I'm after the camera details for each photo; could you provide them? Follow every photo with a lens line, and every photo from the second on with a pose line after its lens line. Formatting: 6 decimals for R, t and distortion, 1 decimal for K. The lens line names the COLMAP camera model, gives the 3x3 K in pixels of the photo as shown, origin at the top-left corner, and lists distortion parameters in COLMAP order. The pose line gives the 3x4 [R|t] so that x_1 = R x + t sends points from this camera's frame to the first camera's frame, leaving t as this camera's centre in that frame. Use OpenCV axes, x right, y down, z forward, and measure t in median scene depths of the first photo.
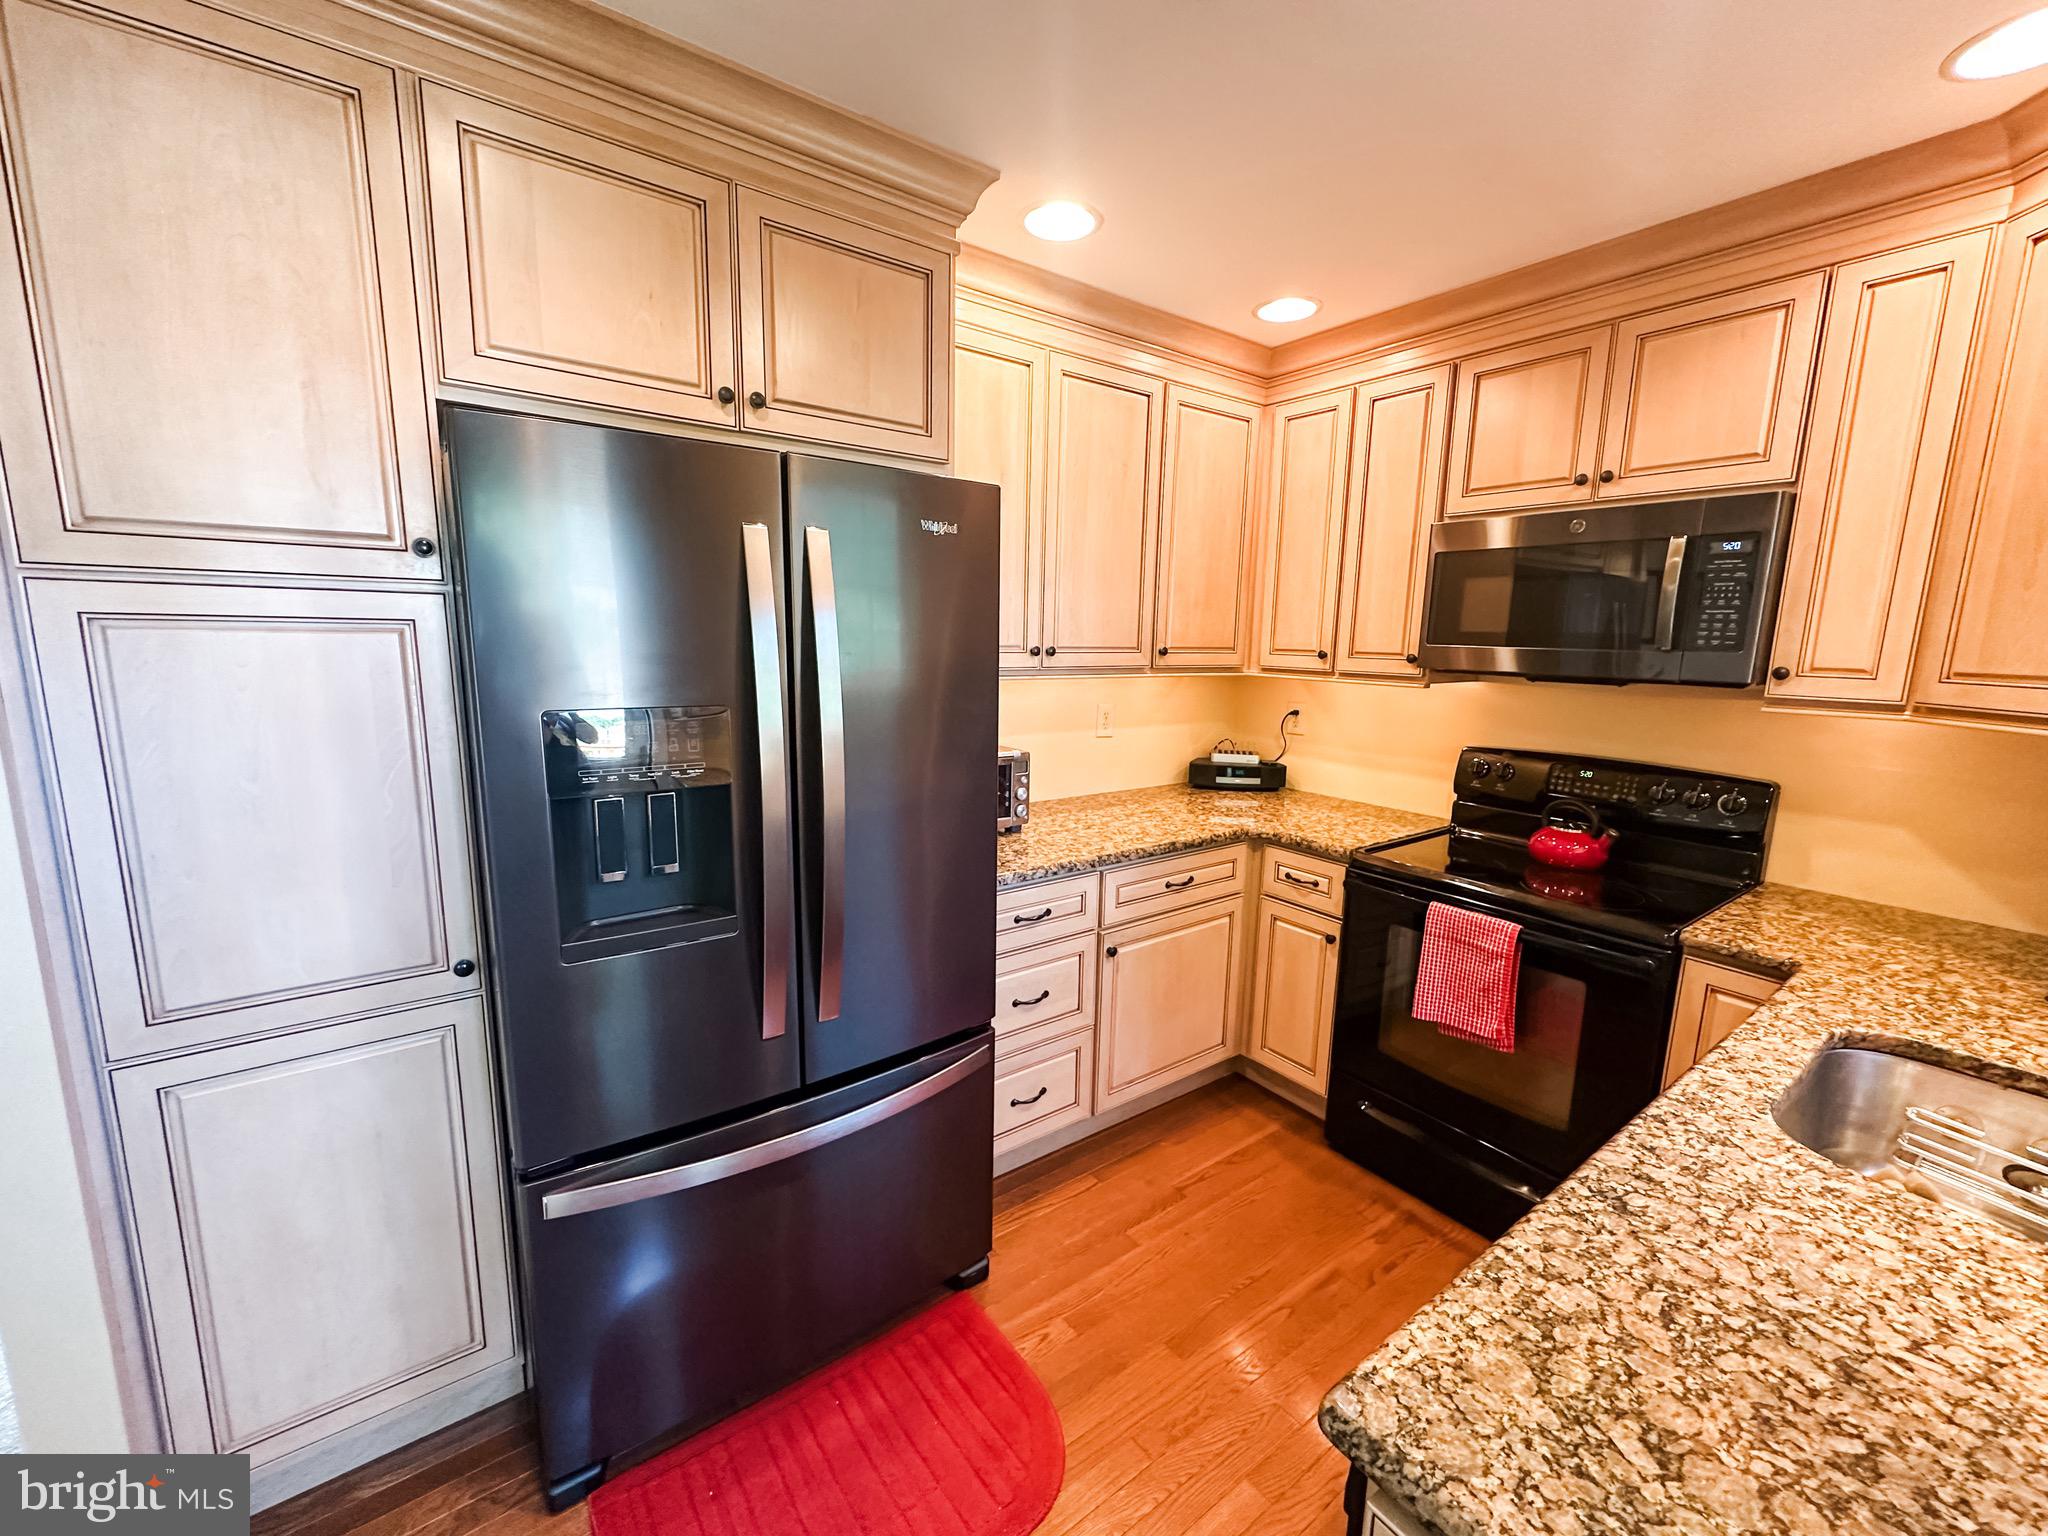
lens RADIAL K [[818.5, 0, 1027.8], [0, 818.5, 768.5], [0, 0, 1]] dist [-0.001207, -0.000531]
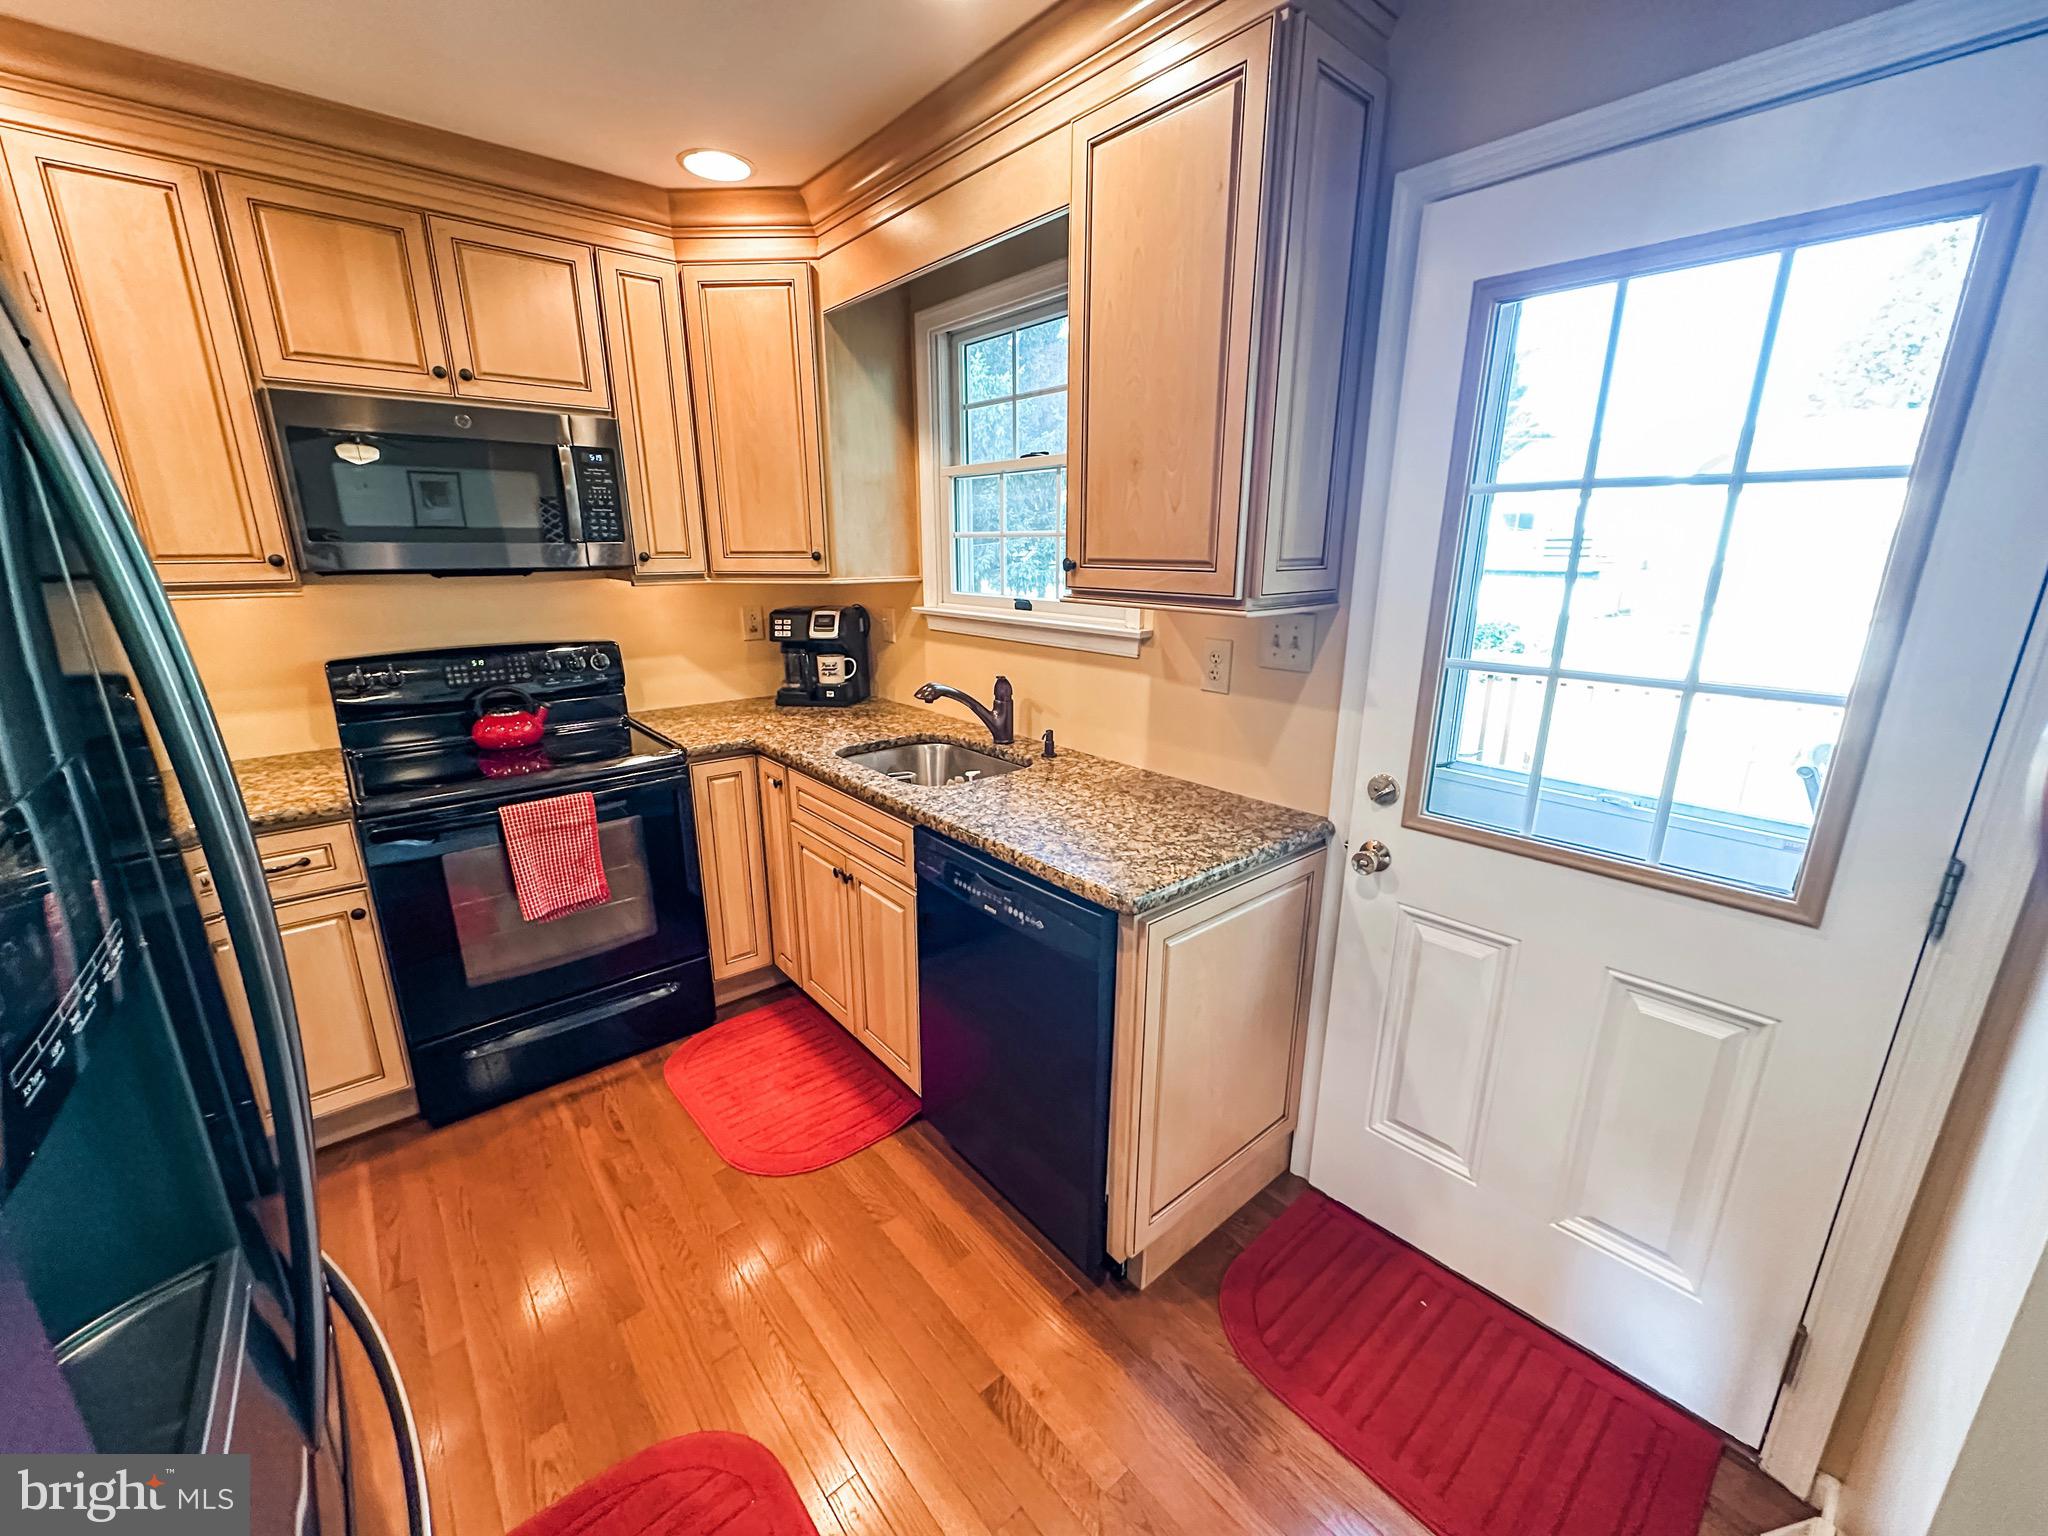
lens RADIAL K [[818.5, 0, 1027.8], [0, 818.5, 768.5], [0, 0, 1]] dist [-0.001207, -0.000531]
pose [[-0.080446, -0.287957, 0.954258, -0.561079], [0.158629, 0.941461, 0.297468, -0.086824], [-0.984055, 0.175304, -0.030059, 0.453546]]
